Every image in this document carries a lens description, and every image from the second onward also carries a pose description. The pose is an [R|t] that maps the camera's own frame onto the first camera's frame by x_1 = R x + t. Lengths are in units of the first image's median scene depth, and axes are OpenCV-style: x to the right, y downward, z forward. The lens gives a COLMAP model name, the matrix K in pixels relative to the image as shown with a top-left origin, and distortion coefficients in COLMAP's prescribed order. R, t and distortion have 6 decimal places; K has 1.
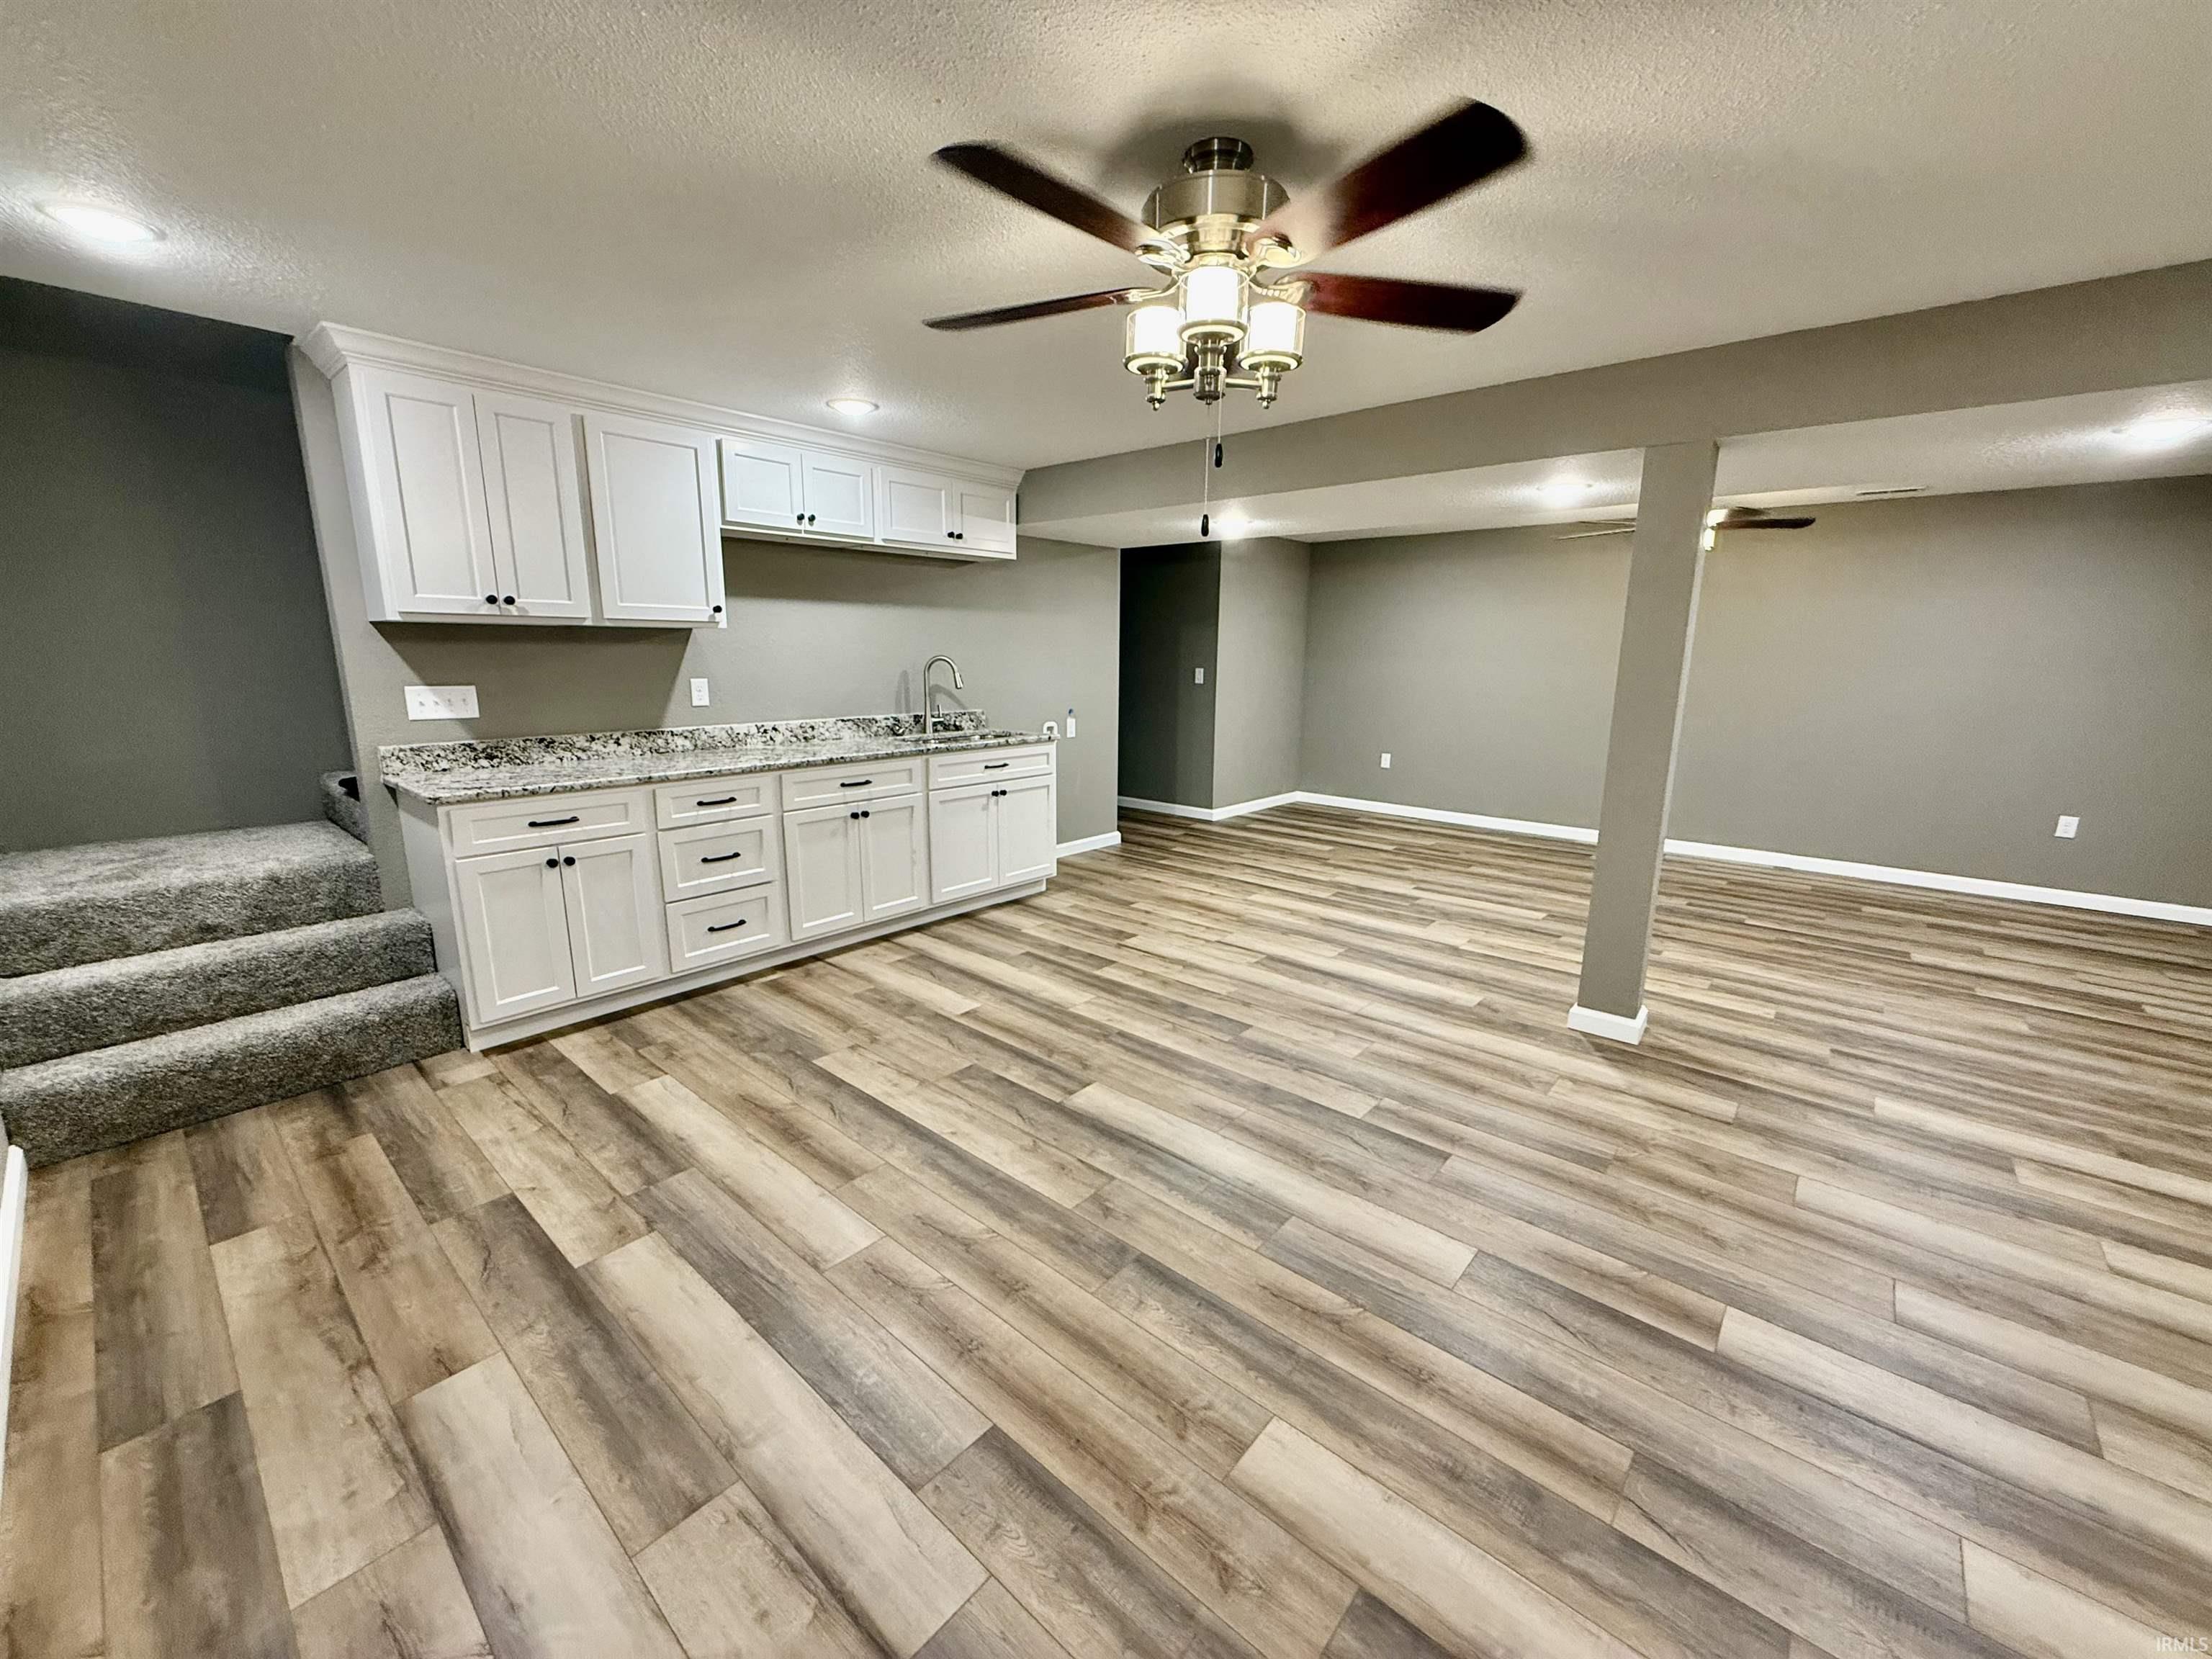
lens RADIAL K [[882.5, 0, 1107.2], [0, 882.5, 830.1], [0, 0, 1]] dist [-0.001238, 0.000286]
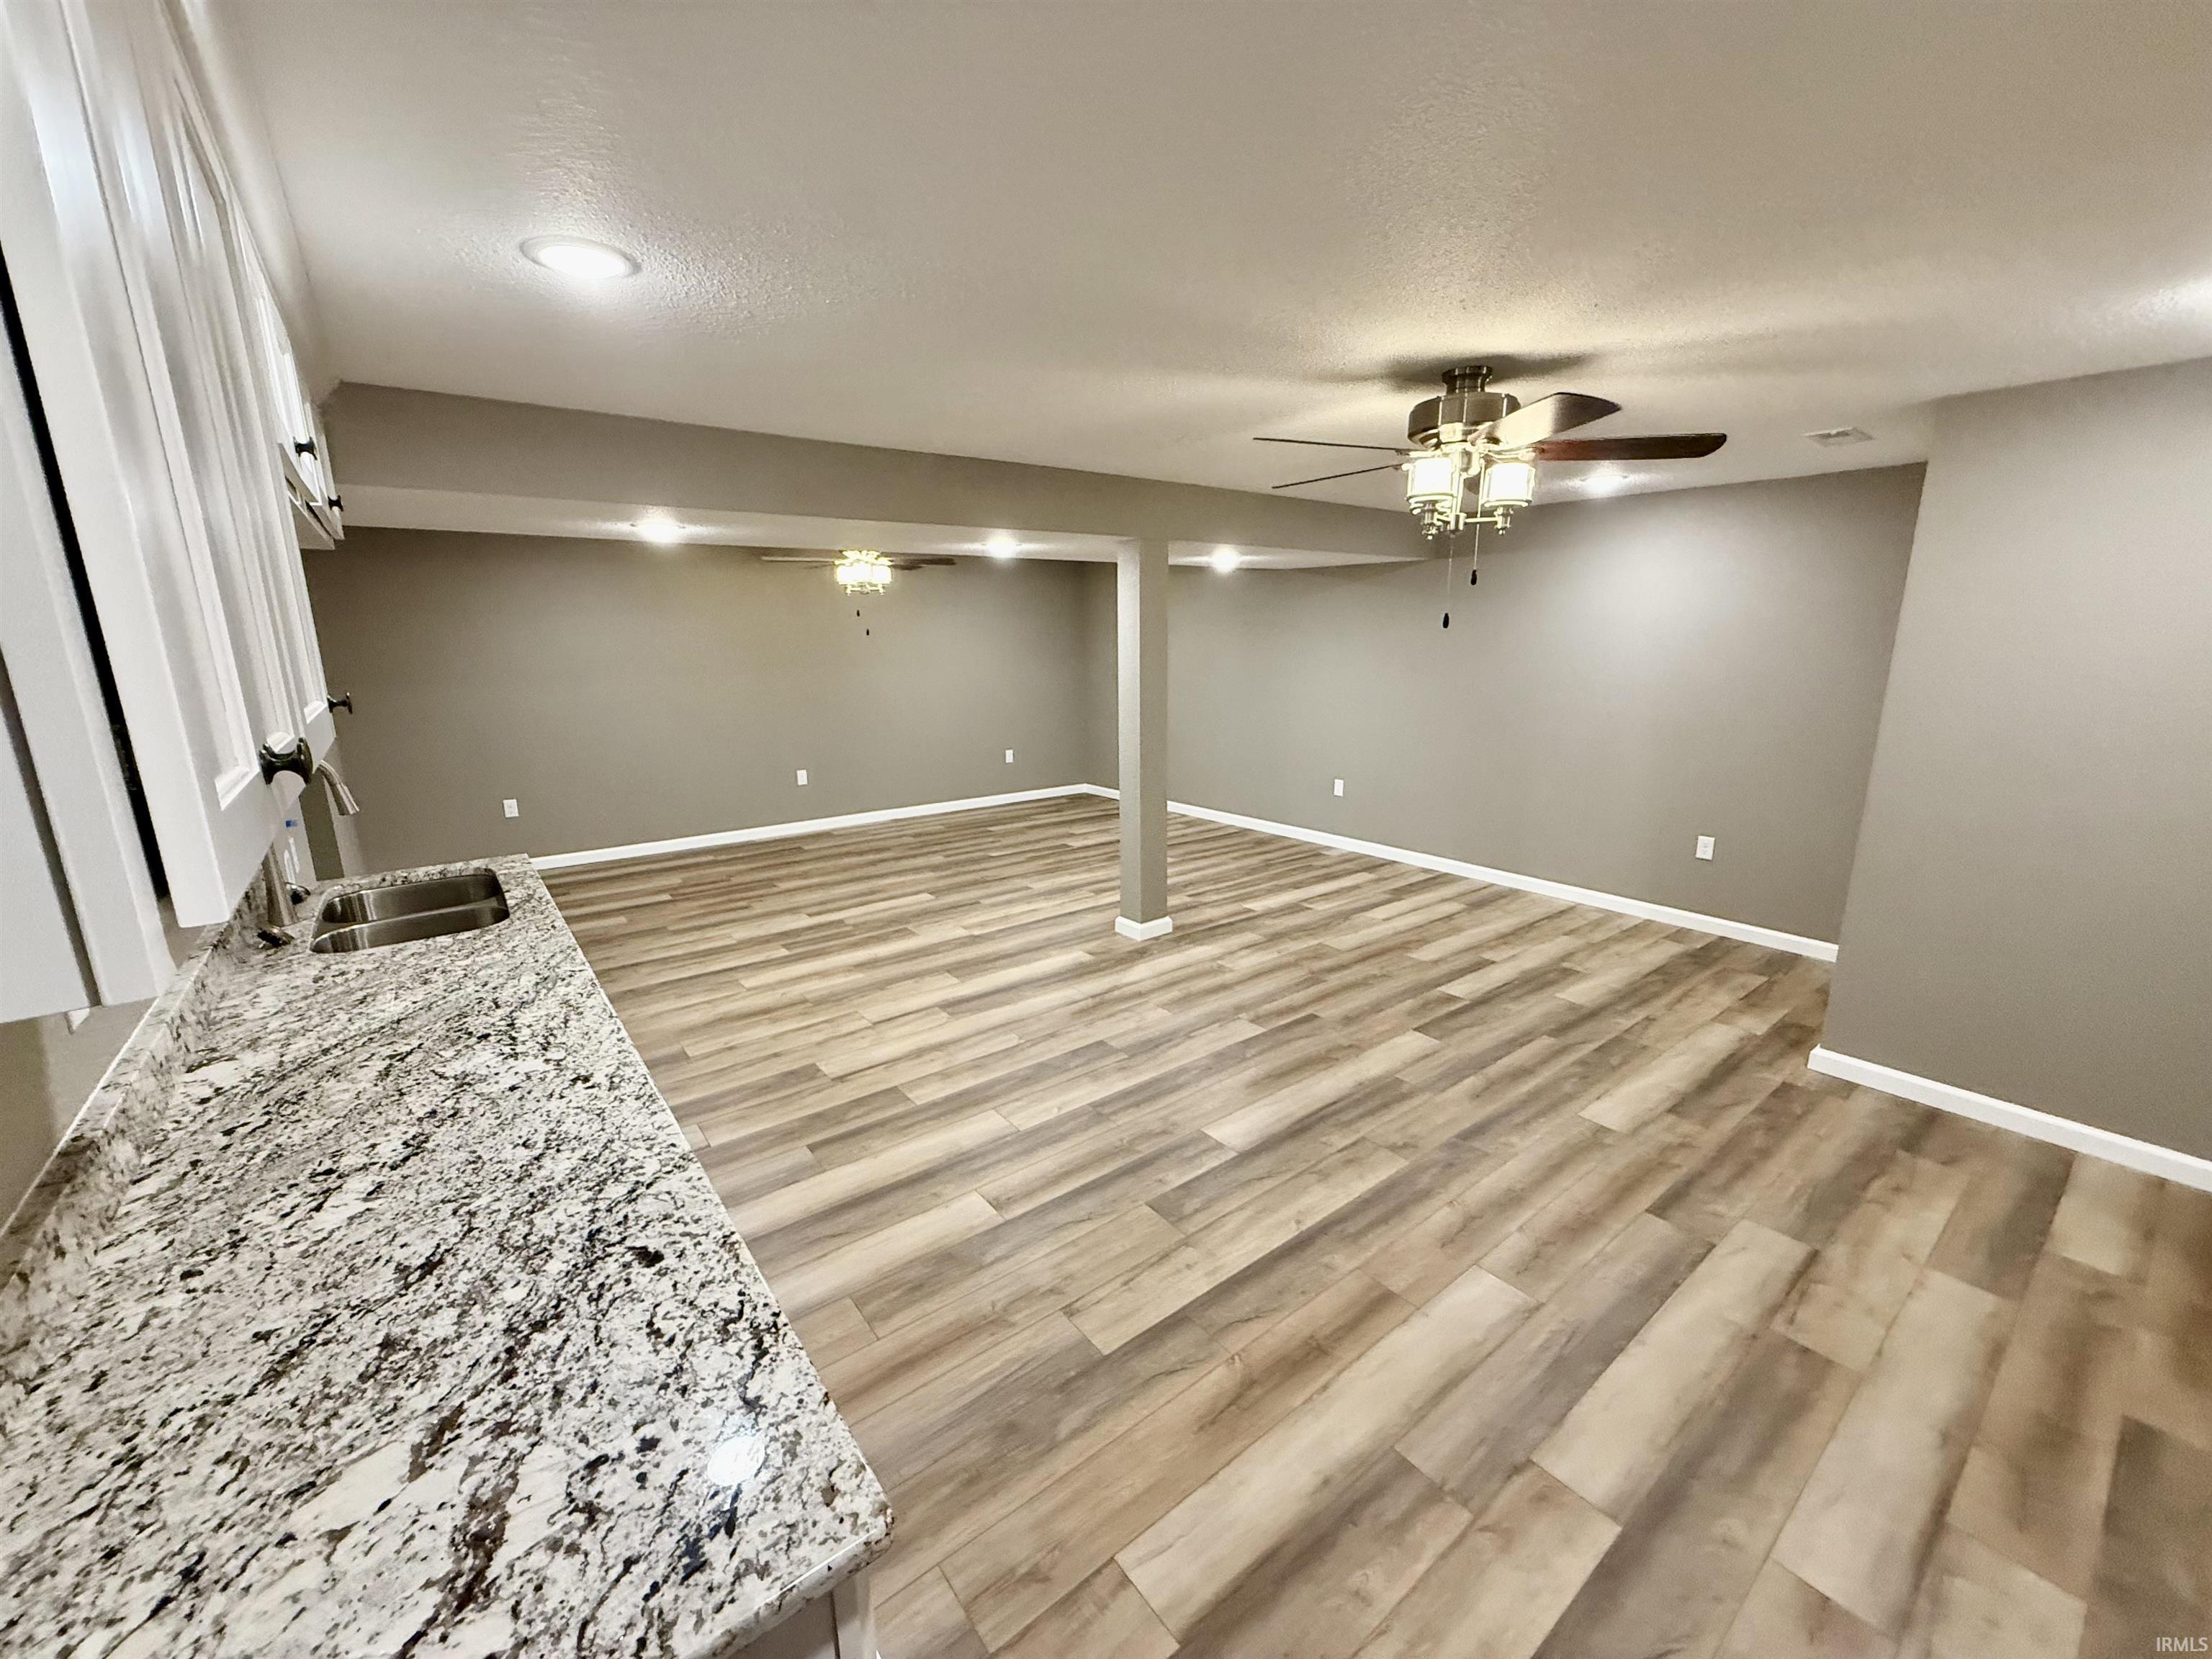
lens RADIAL K [[882.5, 0, 1108.1], [0, 882.5, 831.1], [0, 0, 1]] dist [-0.001238, 0.000286]
pose [[0.189355, -0.228542, 0.954941, -0.892737], [0.208173, 0.959772, 0.188420, -0.248737], [-0.959588, 0.163115, 0.229314, 0.787656]]
